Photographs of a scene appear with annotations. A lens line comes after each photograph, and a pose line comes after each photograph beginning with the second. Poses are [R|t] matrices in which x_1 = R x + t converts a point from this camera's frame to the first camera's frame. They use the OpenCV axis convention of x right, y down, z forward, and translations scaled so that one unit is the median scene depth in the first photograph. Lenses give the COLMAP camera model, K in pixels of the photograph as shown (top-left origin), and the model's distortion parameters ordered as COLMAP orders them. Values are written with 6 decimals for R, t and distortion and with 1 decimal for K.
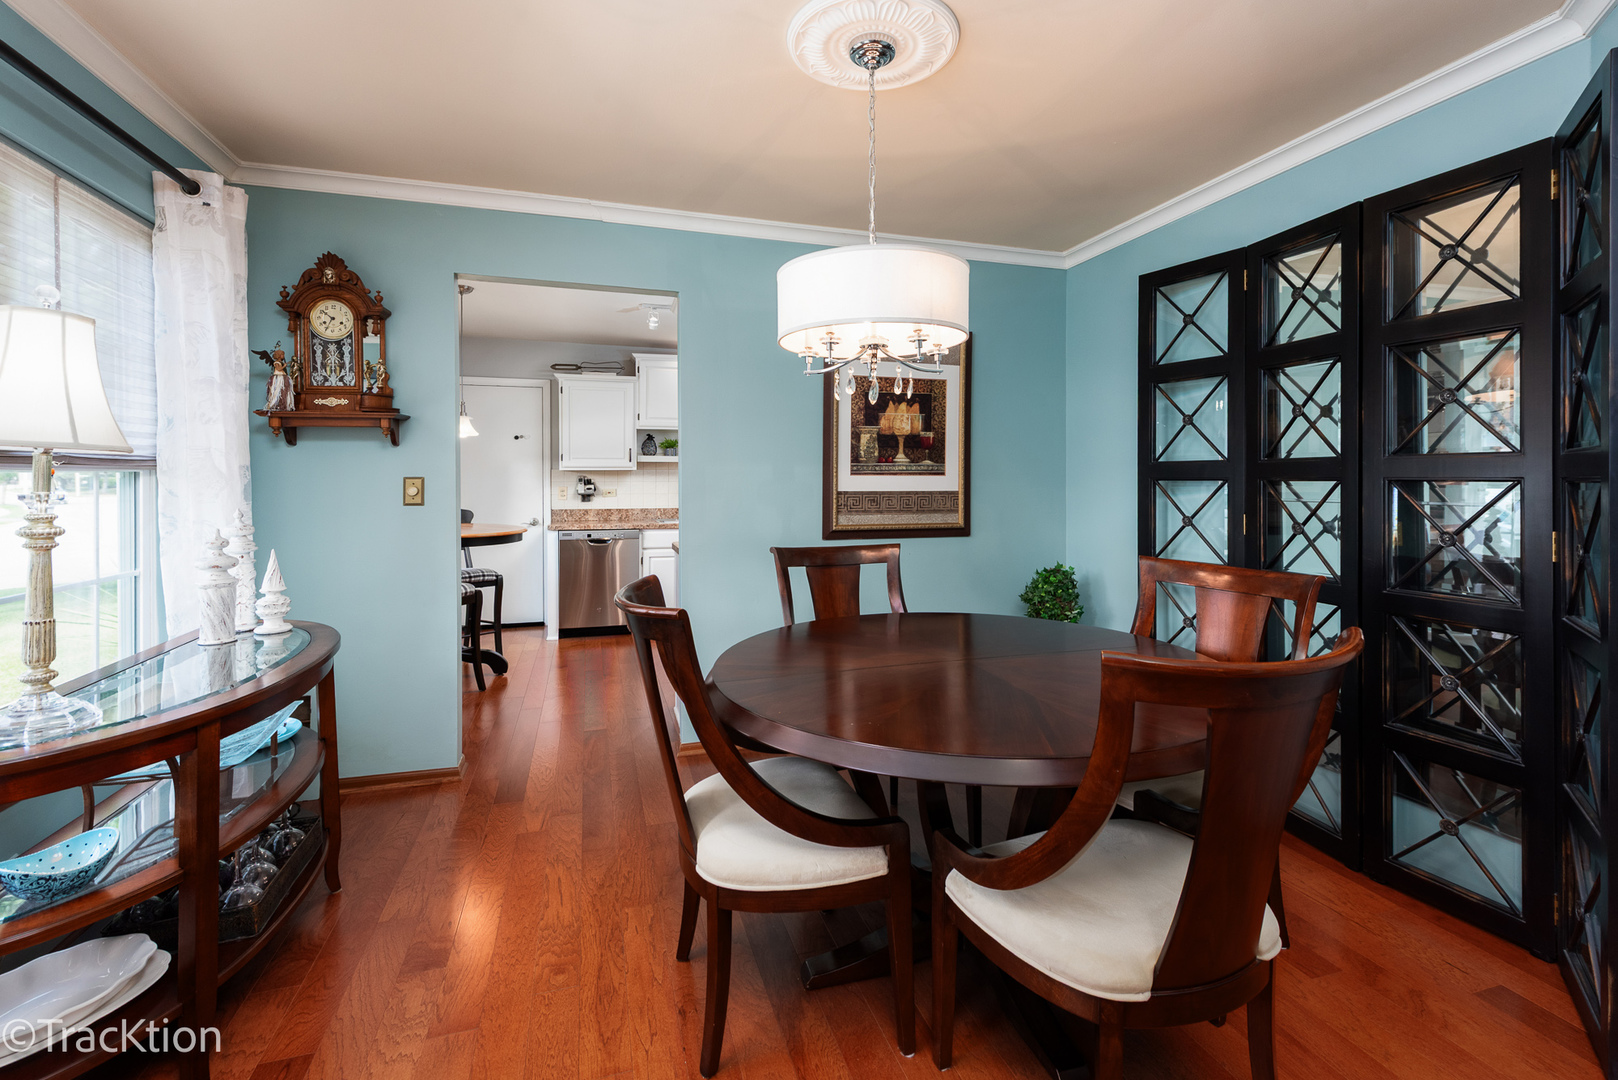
lens RADIAL K [[726.6, 0, 830.6], [0, 726.6, 480.5], [0, 0, 1]] dist [0.001829, -0.001382]
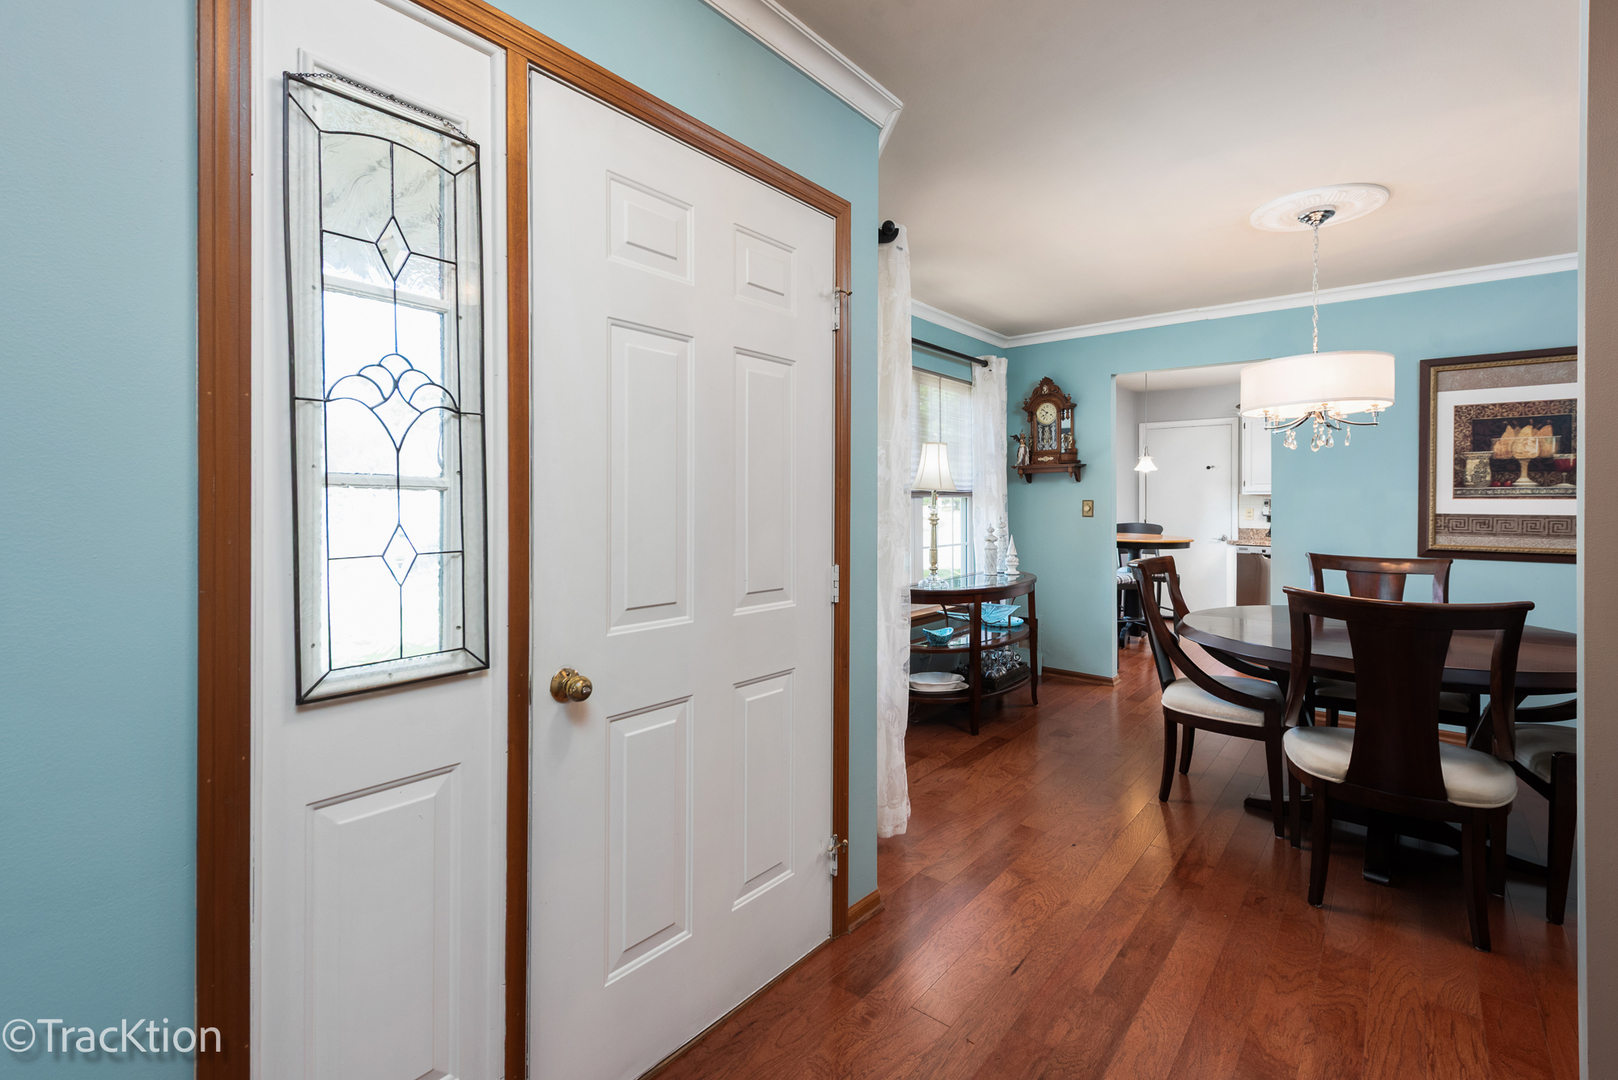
lens RADIAL K [[726.6, 0, 799.2], [0, 726.6, 505.7], [0, 0, 1]] dist [0.001829, -0.001382]
pose [[0.523538, 0.007405, -0.851970, 0.515176], [-0.005775, 0.999970, 0.005142, 0.003730], [0.851983, 0.002228, 0.523565, -0.455819]]
